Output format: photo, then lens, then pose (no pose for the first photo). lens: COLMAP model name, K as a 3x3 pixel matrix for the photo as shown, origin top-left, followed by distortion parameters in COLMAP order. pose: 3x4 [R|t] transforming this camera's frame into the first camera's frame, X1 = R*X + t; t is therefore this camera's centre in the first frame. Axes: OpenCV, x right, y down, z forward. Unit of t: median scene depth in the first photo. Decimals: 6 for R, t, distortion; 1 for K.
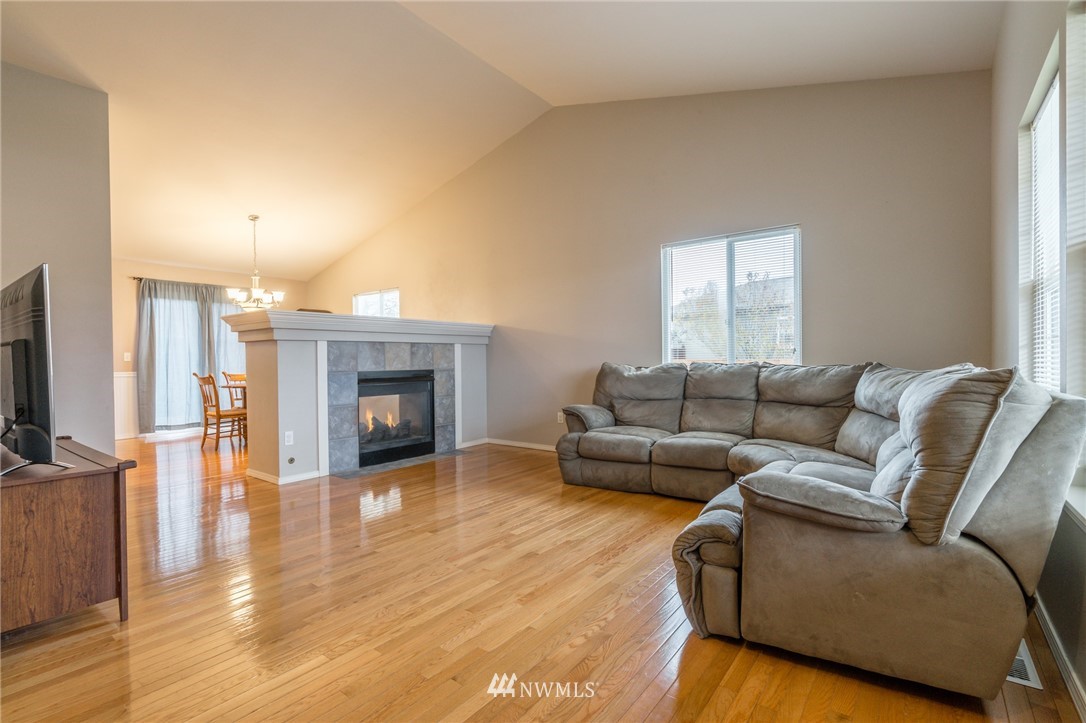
lens RADIAL K [[494.6, 0, 550.8], [0, 494.6, 362.8], [0, 0, 1]] dist [0.009054, 0.000804]
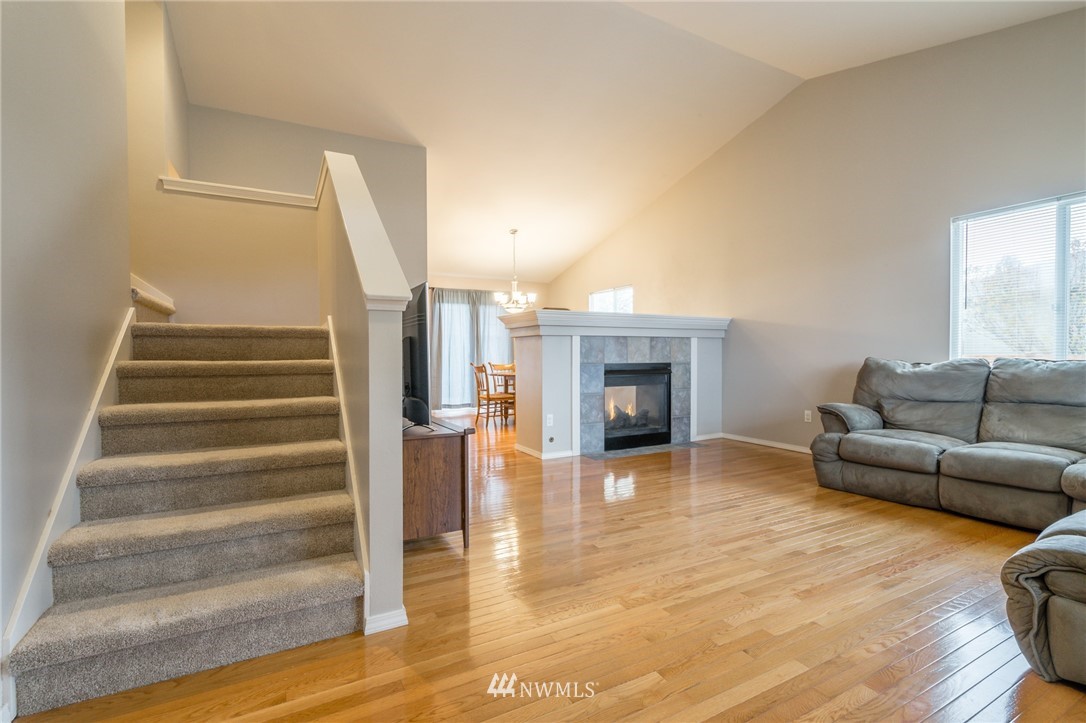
lens RADIAL K [[494.6, 0, 554.2], [0, 494.6, 362.8], [0, 0, 1]] dist [0.009054, 0.000804]
pose [[0.916452, 0.013664, -0.399910, -0.061625], [-0.008699, 0.999861, 0.014228, 0.001639], [0.400049, -0.009561, 0.916444, -0.055869]]
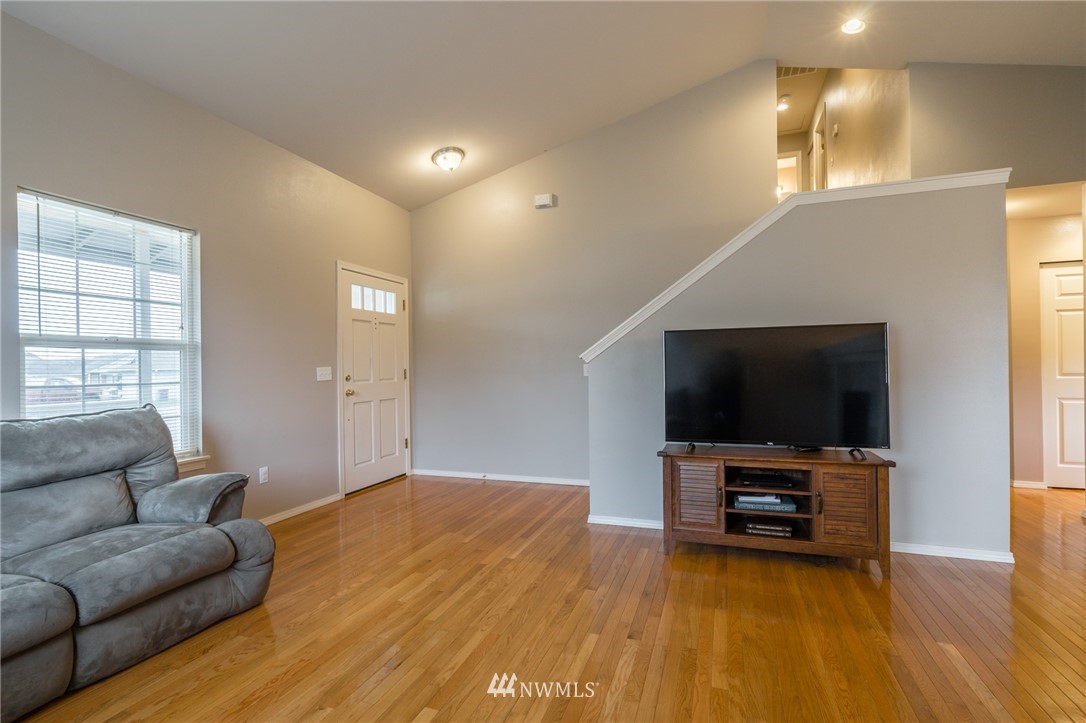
lens RADIAL K [[494.6, 0, 553.1], [0, 494.6, 364.6], [0, 0, 1]] dist [0.009054, 0.000804]
pose [[-0.950762, 0.030025, -0.308464, -0.032600], [0.027451, 0.999543, 0.012680, -0.050219], [0.308704, 0.003588, -0.951151, 1.184941]]
